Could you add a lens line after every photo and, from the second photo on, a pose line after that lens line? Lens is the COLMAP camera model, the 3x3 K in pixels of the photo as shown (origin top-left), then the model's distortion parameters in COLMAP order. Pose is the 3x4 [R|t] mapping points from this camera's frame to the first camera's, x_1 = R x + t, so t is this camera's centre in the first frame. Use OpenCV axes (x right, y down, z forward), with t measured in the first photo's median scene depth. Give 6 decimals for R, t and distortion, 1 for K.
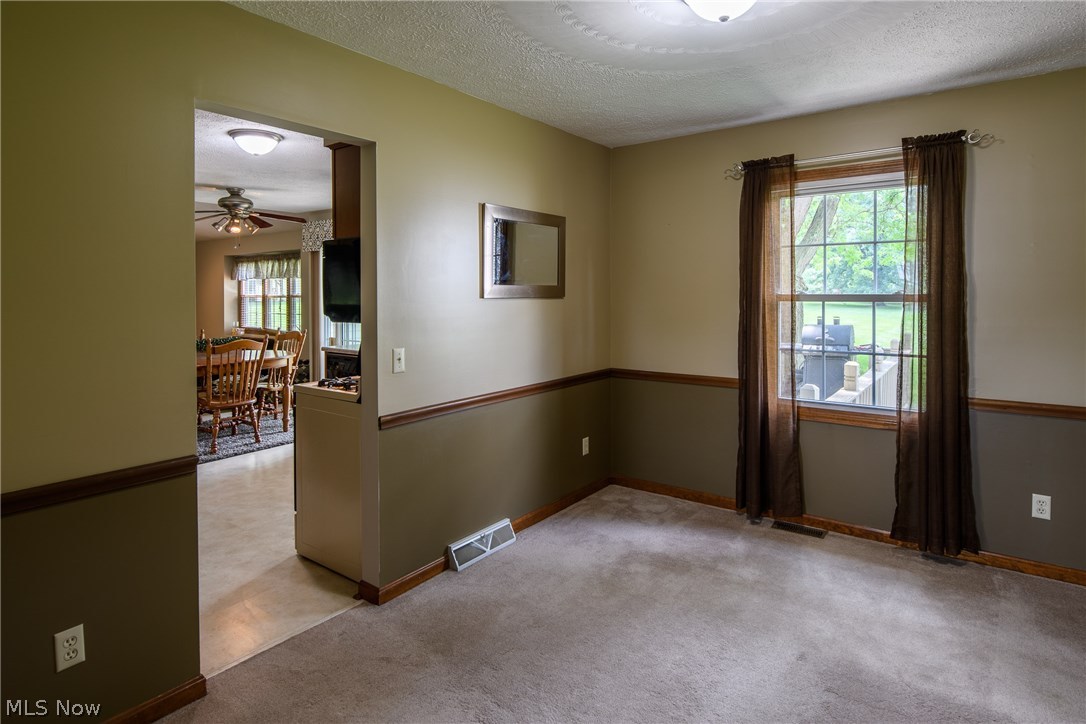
lens RADIAL K [[588.8, 0, 539.8], [0, 588.8, 296.6], [0, 0, 1]] dist [-0.002859, -0.004092]
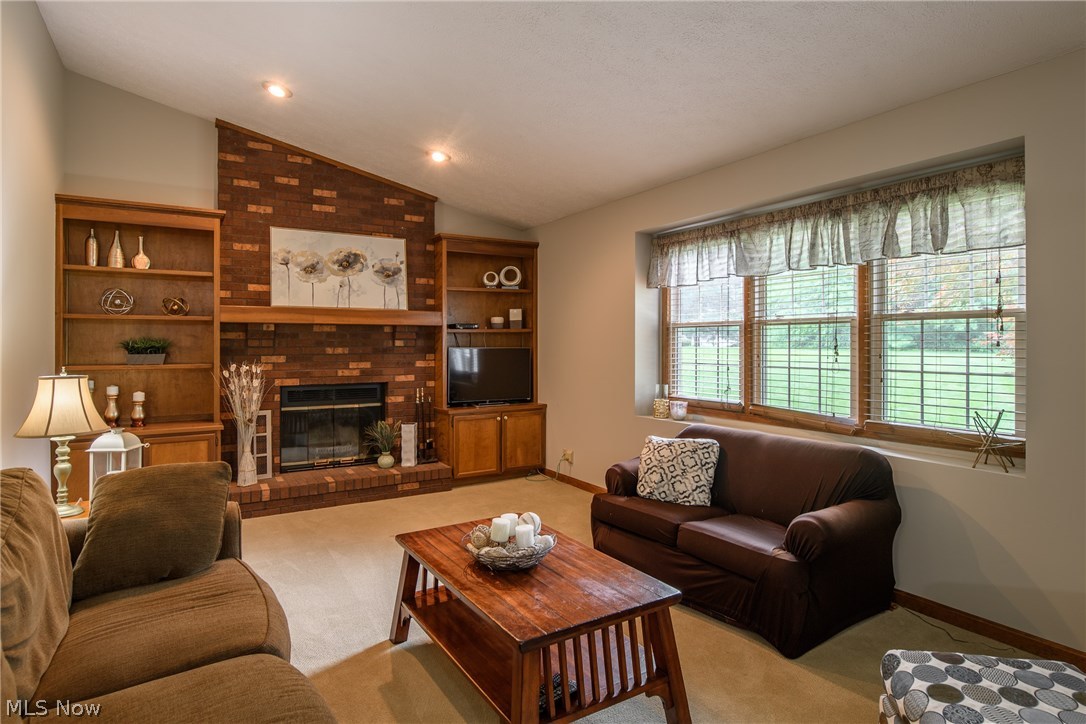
lens RADIAL K [[588.8, 0, 537.6], [0, 588.8, 343.1], [0, 0, 1]] dist [-0.002859, -0.004092]
pose [[0.928754, 0.002480, -0.370689, -0.478463], [-0.005151, 0.999967, -0.006215, 0.017176], [0.370662, 0.007681, 0.928736, 0.613972]]
